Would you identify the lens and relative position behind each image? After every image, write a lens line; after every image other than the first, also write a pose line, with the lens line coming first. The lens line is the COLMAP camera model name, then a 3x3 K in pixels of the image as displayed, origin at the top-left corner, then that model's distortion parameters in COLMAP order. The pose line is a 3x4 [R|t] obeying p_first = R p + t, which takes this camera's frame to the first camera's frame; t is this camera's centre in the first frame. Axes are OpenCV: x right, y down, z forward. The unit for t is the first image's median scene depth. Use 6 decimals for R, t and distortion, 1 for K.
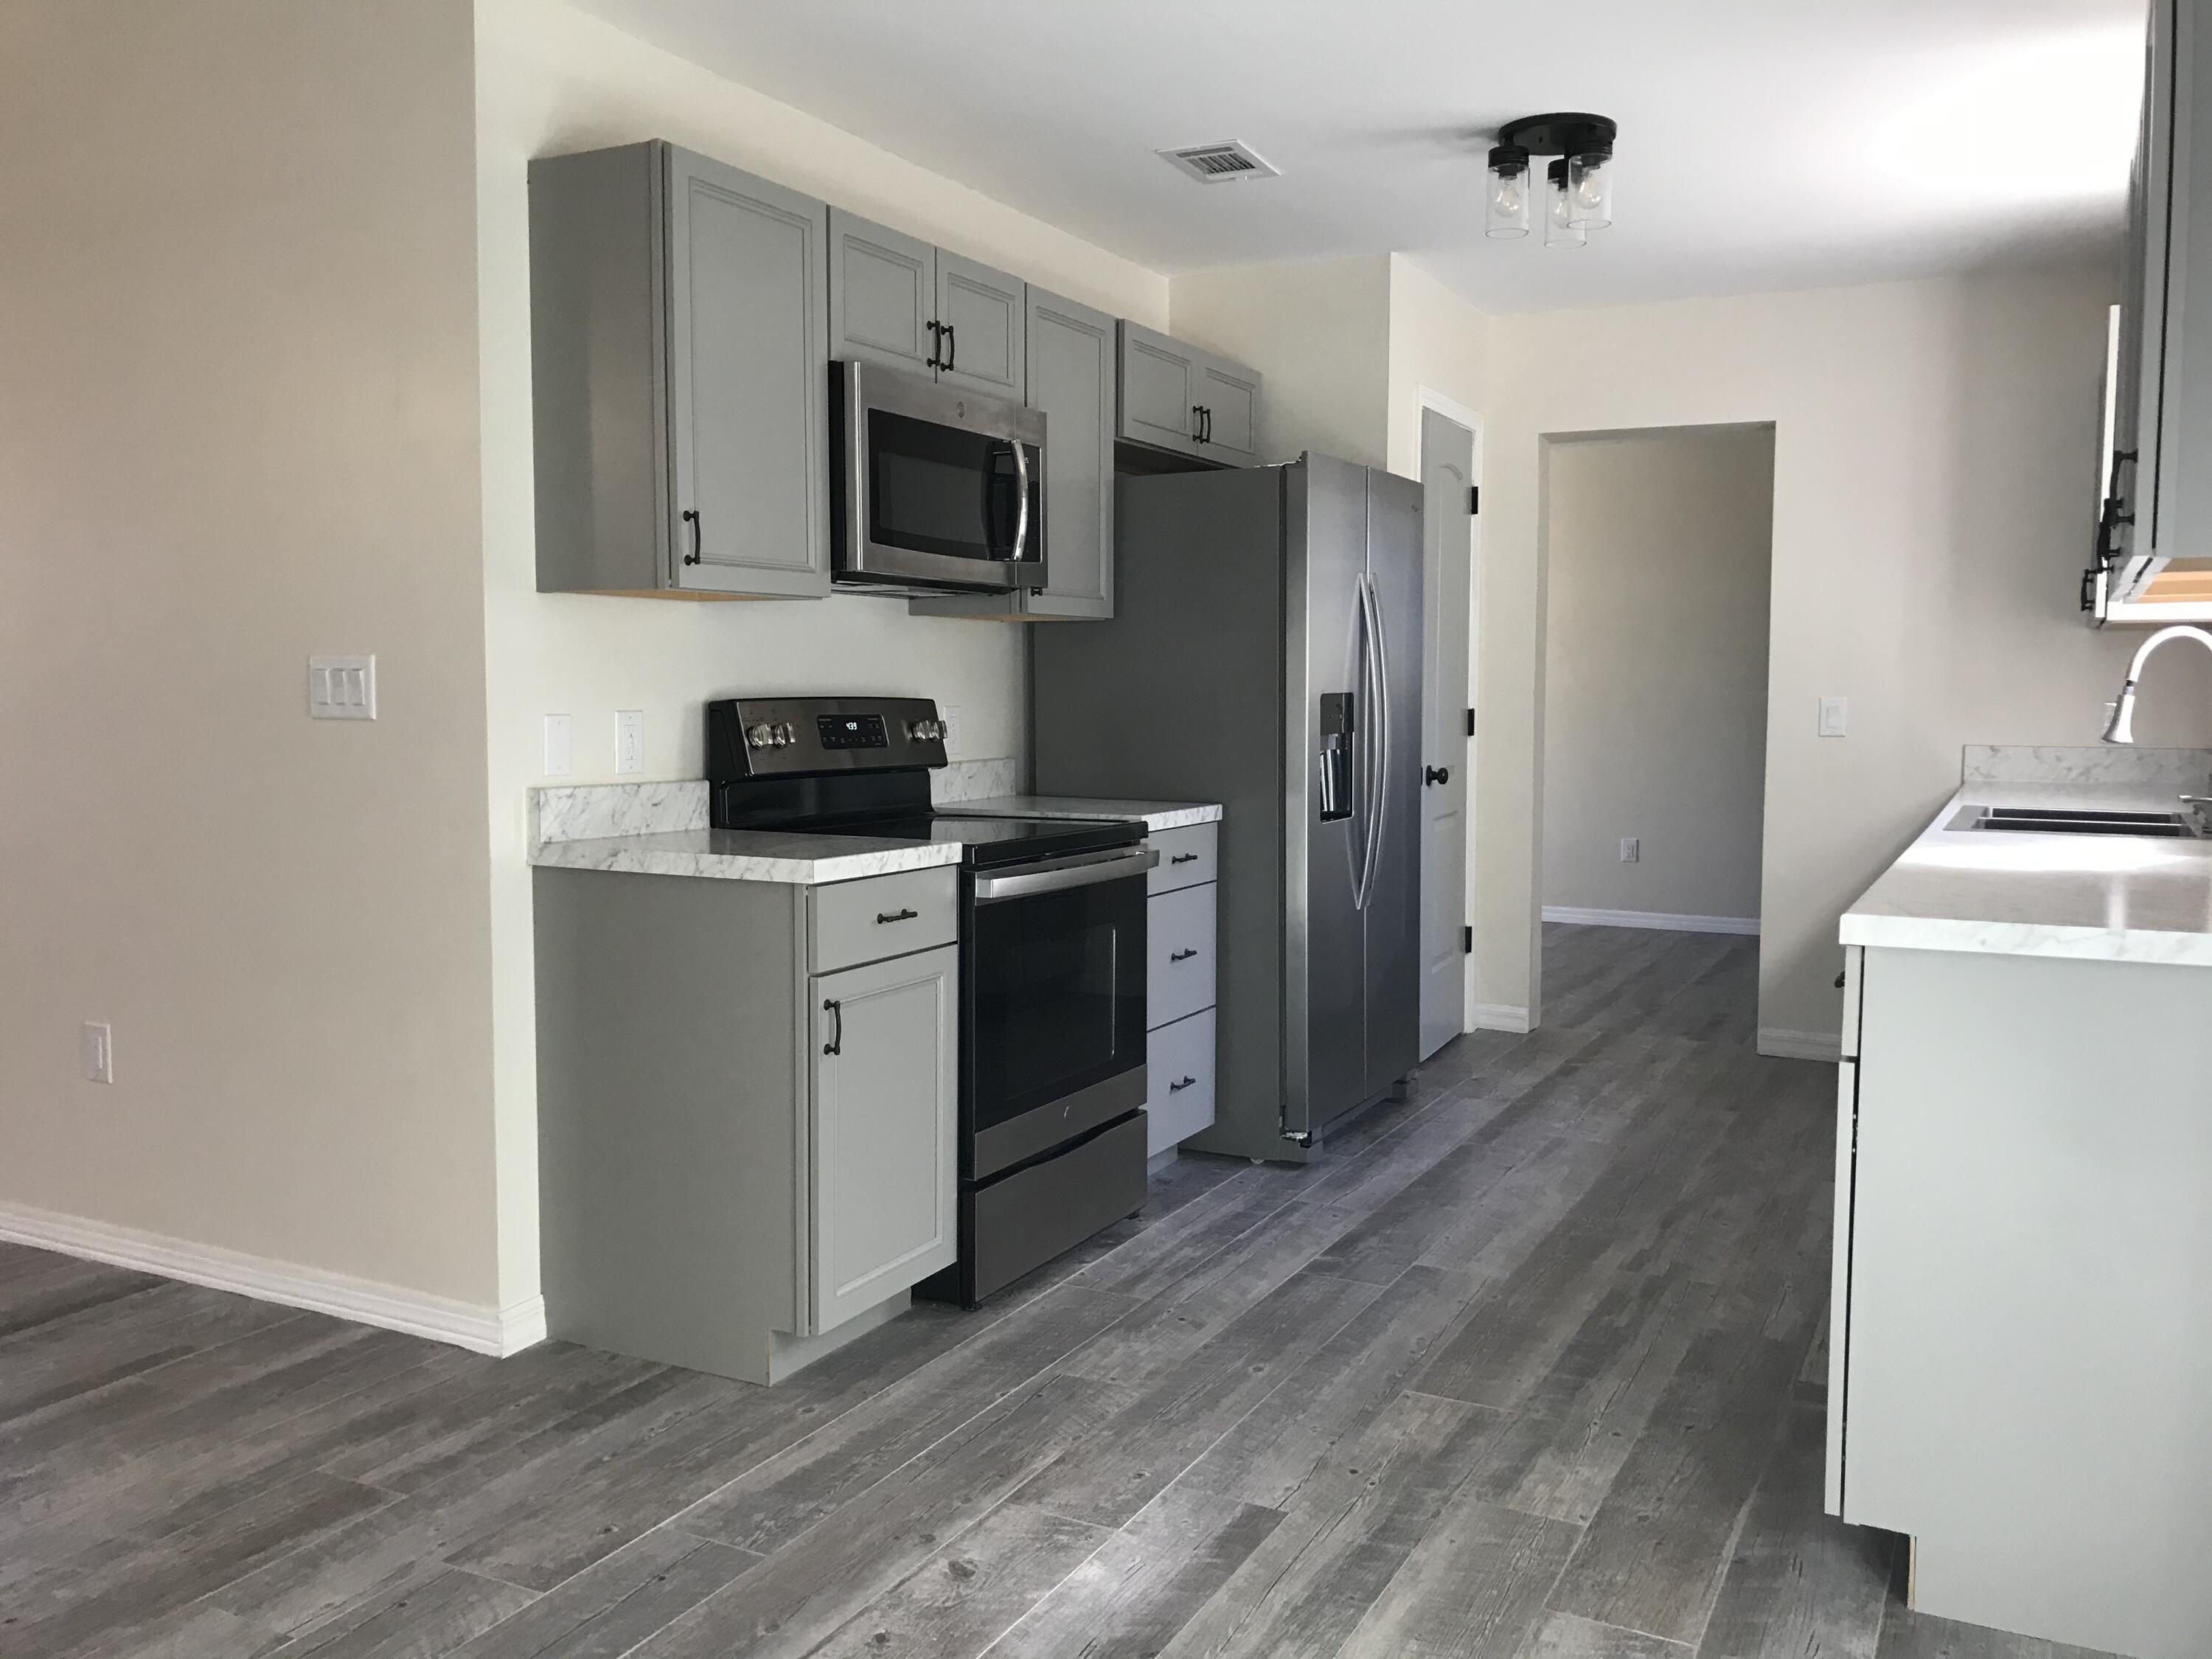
lens RADIAL K [[1829.1, 0, 1112.6], [0, 1829.1, 814.1], [0, 0, 1]] dist [0.053052, -0.049752]
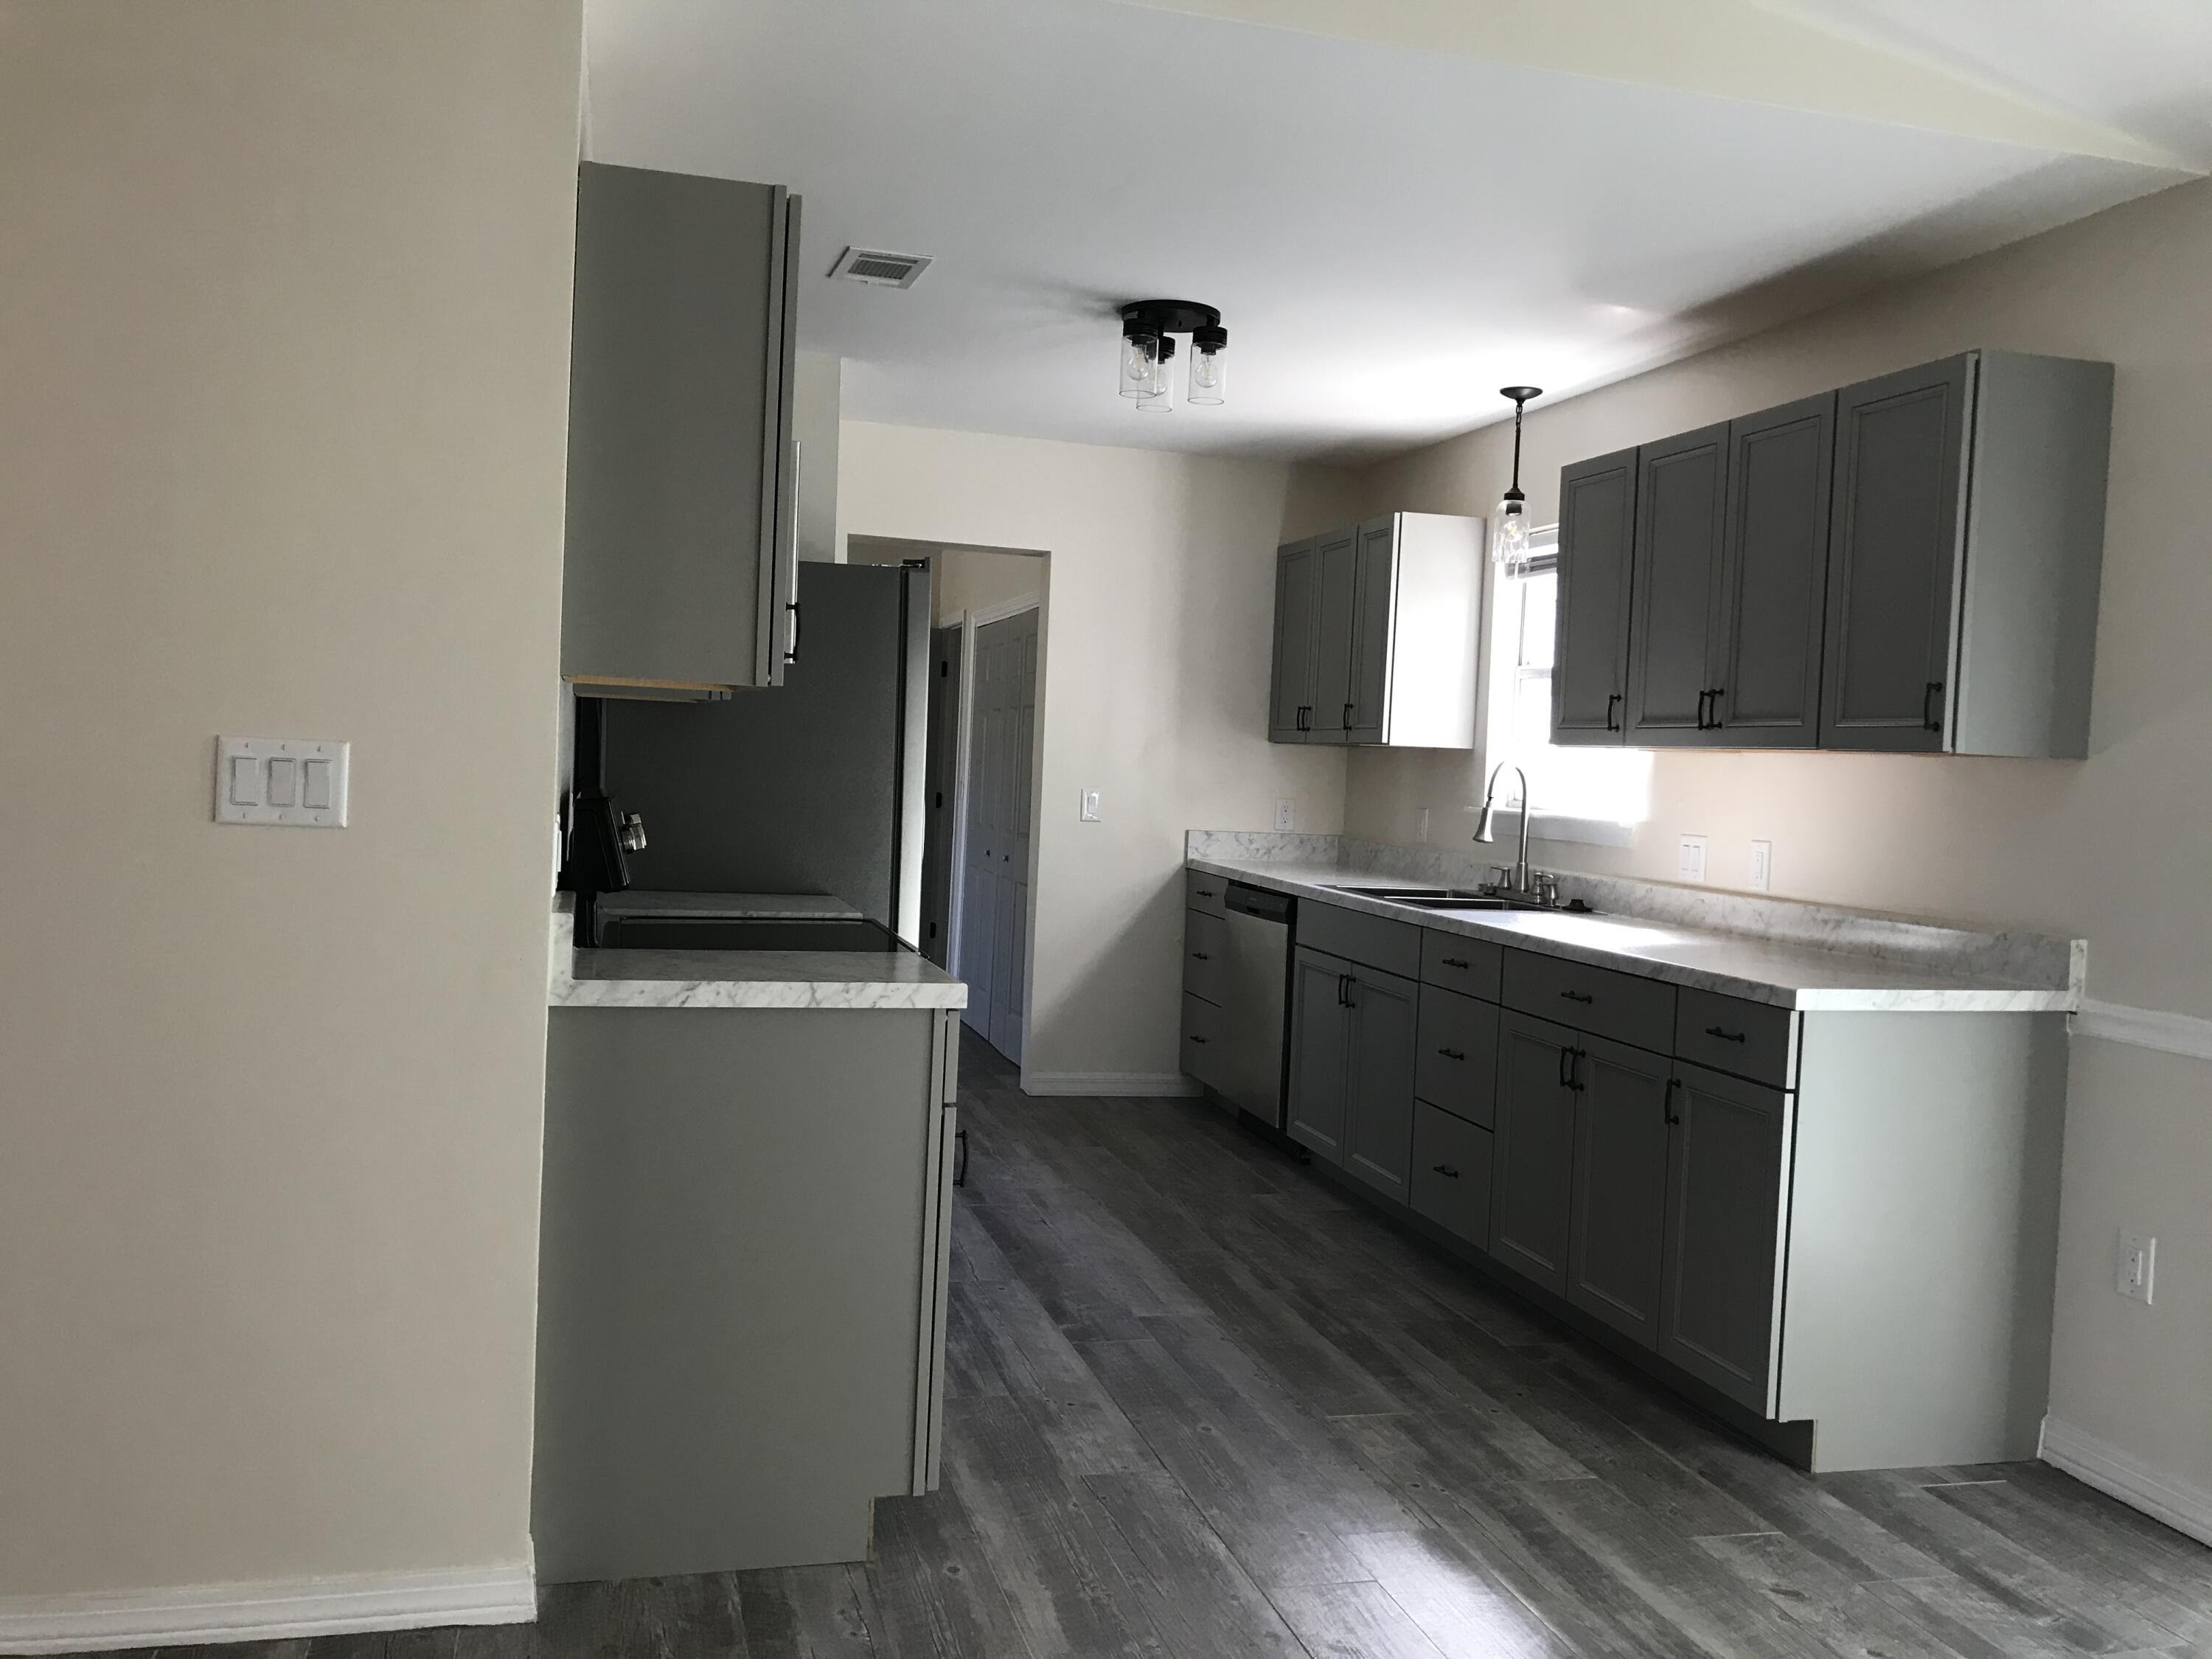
lens RADIAL K [[1829.1, 0, 1099.4], [0, 1829.1, 810.7], [0, 0, 1]] dist [0.053052, -0.049752]
pose [[0.735462, 0.010586, 0.677483, -0.662429], [0.005950, 0.999739, -0.022080, -0.037978], [-0.677539, 0.020270, 0.735207, 0.218015]]
